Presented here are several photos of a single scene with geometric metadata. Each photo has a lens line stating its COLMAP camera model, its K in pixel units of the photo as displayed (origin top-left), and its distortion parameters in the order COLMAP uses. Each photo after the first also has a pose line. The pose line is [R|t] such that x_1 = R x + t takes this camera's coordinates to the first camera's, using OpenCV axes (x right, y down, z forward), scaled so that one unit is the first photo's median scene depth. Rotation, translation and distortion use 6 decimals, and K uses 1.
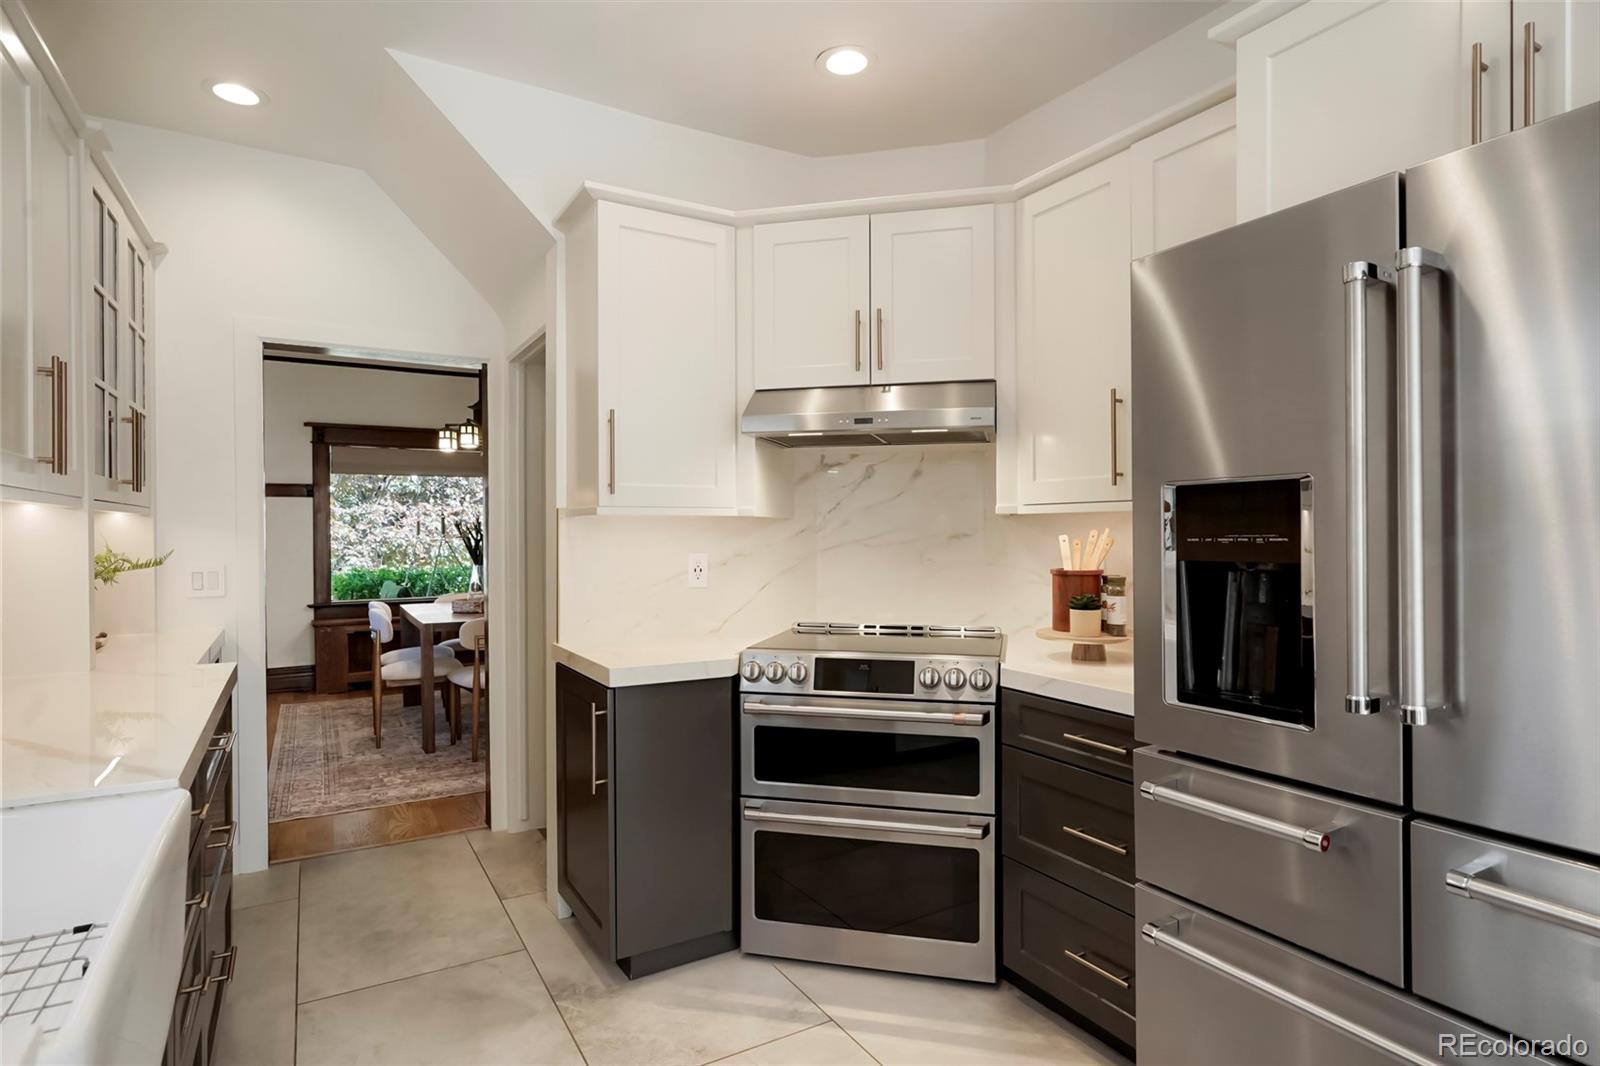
lens RADIAL K [[852.3, 0, 795.9], [0, 852.3, 536.0], [0, 0, 1]] dist [-0.004440, 0.002724]
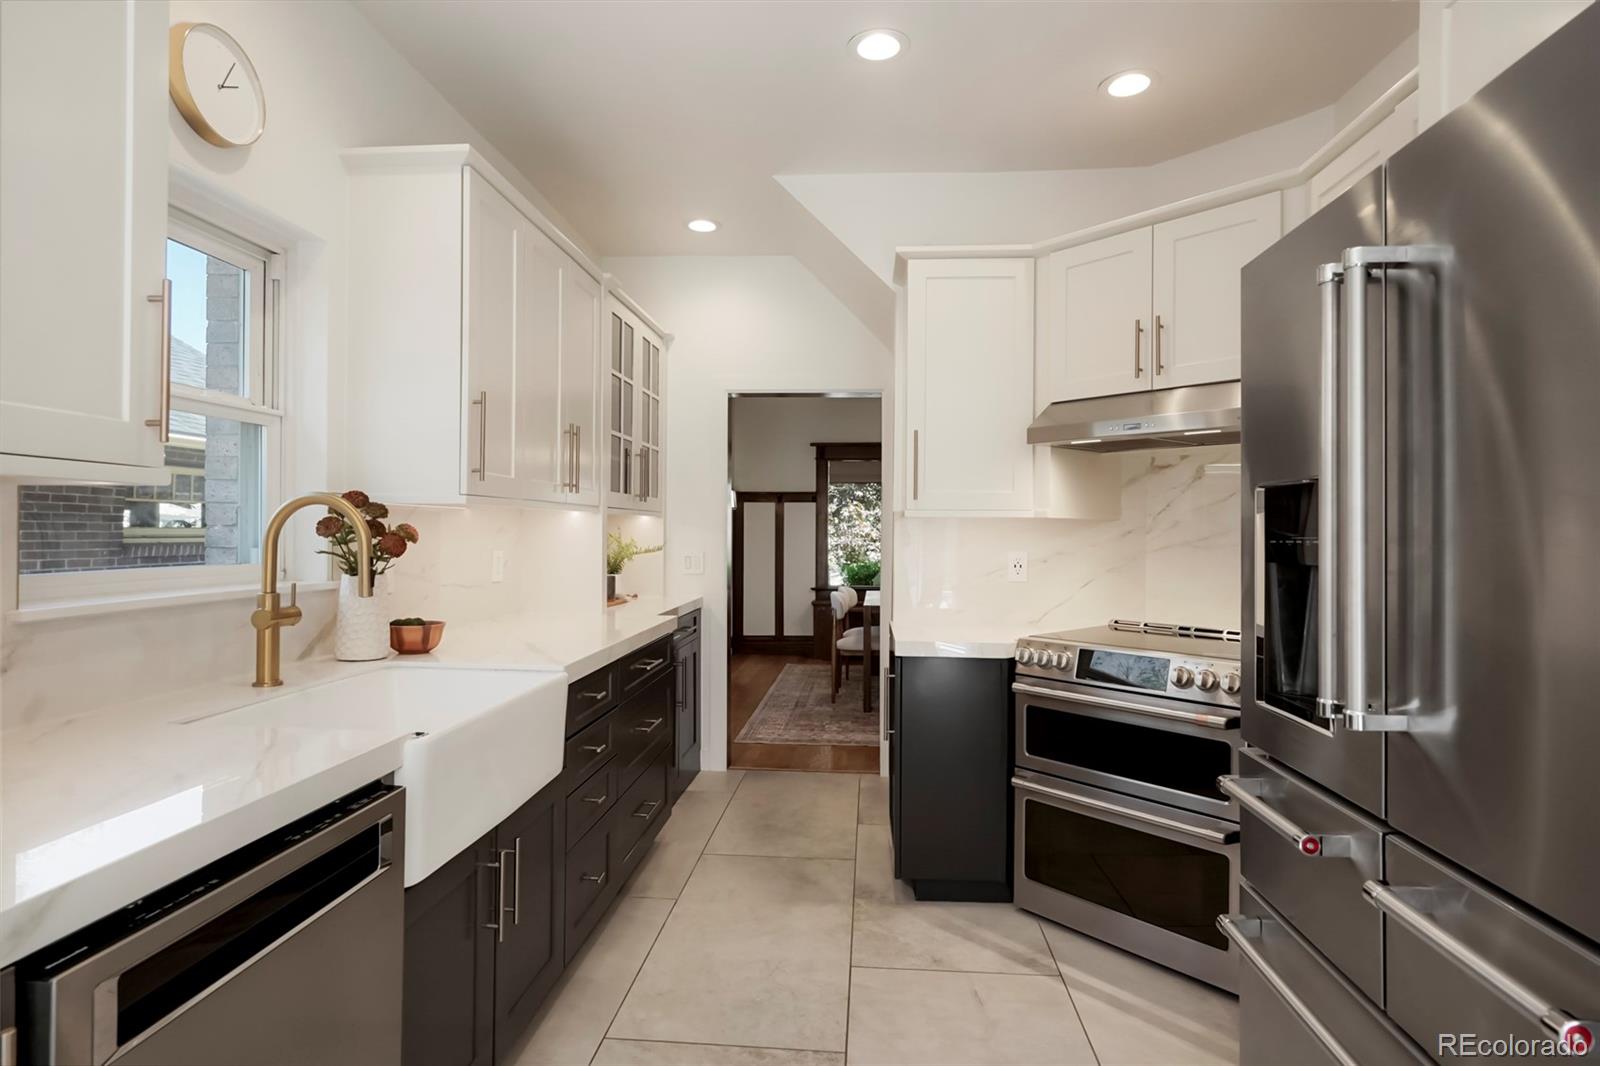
lens RADIAL K [[845.9, 0, 803.0], [0, 845.9, 531.8], [0, 0, 1]] dist [-0.010213, 0.004577]
pose [[0.816983, 0.009524, -0.576584, 0.333775], [-0.012889, 0.999915, -0.001746, 0.000786], [0.576518, 0.008858, 0.817036, -0.074266]]
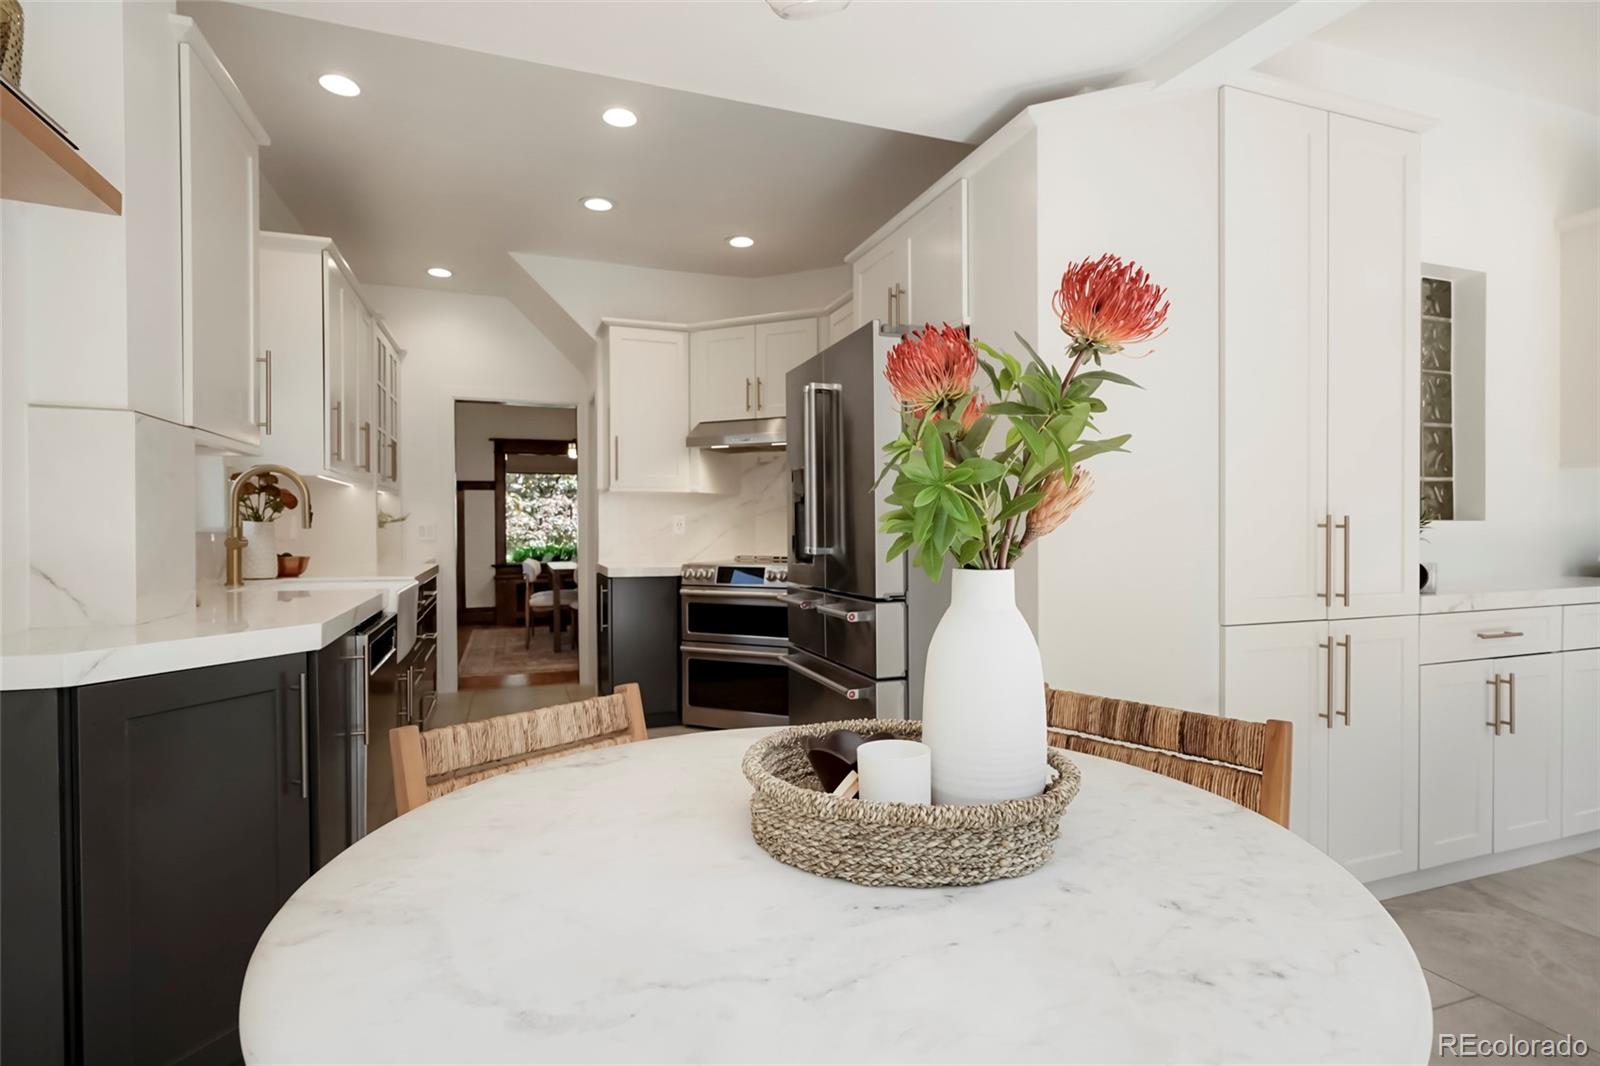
lens RADIAL K [[845.9, 0, 811.5], [0, 845.9, 540.3], [0, 0, 1]] dist [-0.010213, 0.004577]
pose [[0.983461, 0.002623, -0.181101, 0.531904], [-0.001270, 0.999970, 0.007592, 0.067234], [0.181116, -0.007236, 0.983435, -0.749607]]
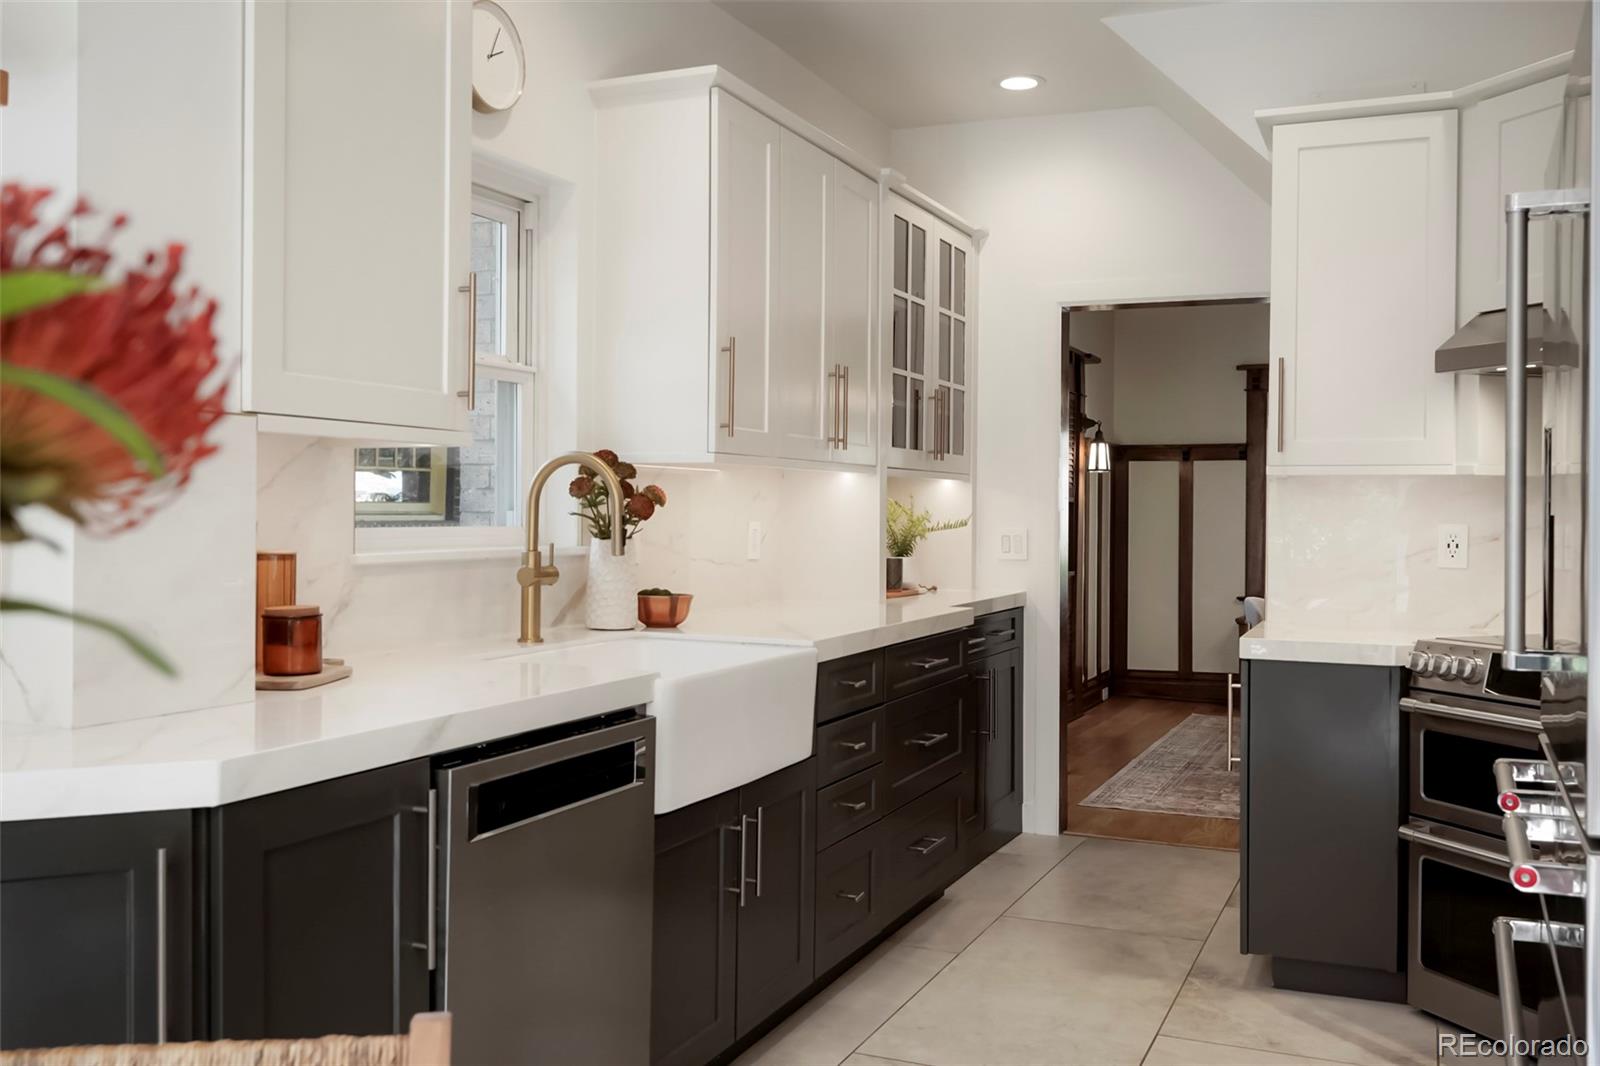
lens RADIAL K [[1461.1, 0, 771.0], [0, 1461.1, 524.5], [0, 0, 1]] dist [0.003246, 0.000000]
pose [[0.566683, 0.015204, -0.823796, 0.717470], [-0.014469, 0.999859, 0.008500, 0.021054], [0.823809, 0.007103, 0.566823, -0.301244]]
